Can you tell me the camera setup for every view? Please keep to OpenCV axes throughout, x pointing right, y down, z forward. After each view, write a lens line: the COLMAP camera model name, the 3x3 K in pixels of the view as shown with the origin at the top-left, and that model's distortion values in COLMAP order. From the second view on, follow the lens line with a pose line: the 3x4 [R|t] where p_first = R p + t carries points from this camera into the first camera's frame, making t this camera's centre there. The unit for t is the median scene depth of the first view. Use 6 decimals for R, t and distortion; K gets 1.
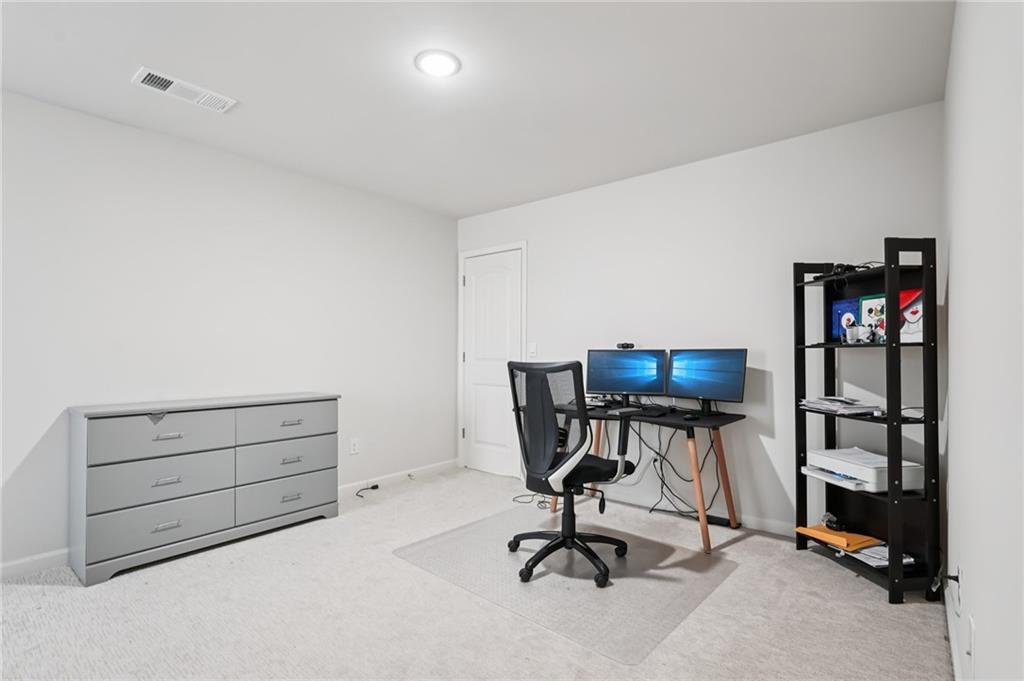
lens RADIAL K [[491.6, 0, 512.0], [0, 491.6, 340.5], [0, 0, 1]] dist [-0.001061, -0.000032]
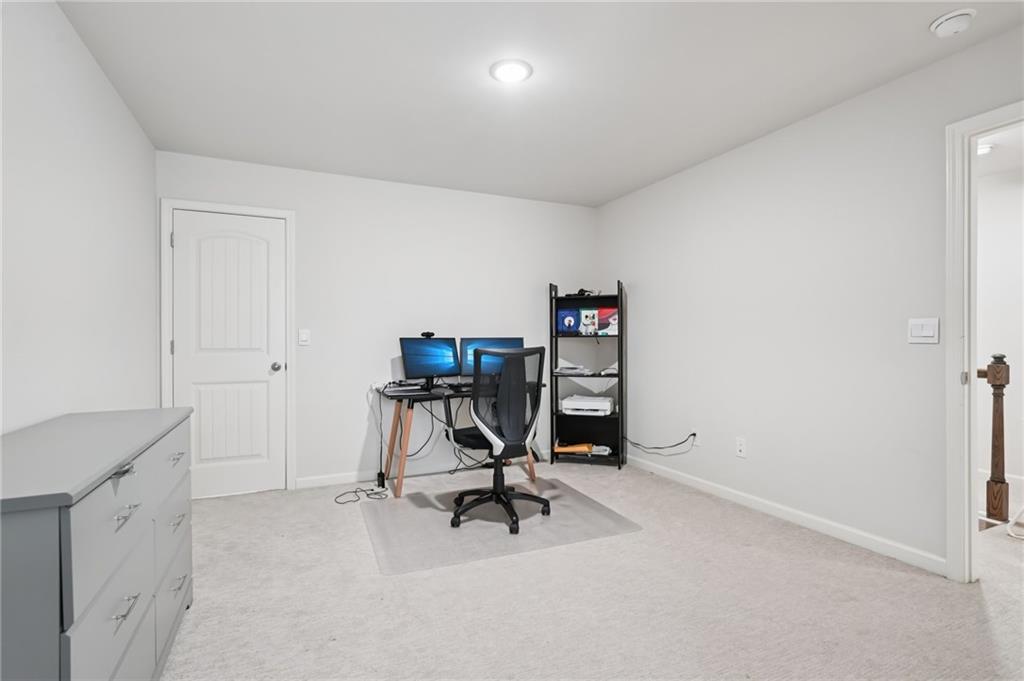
lens RADIAL K [[487.4, 0, 512.0], [0, 487.4, 340.5], [0, 0, 1]] dist [-0.002017, -0.000140]
pose [[0.430850, 0.001460, 0.902422, -0.900852], [-0.018780, 0.999797, 0.007349, 0.016179], [-0.902228, -0.020113, 0.430790, 0.445838]]
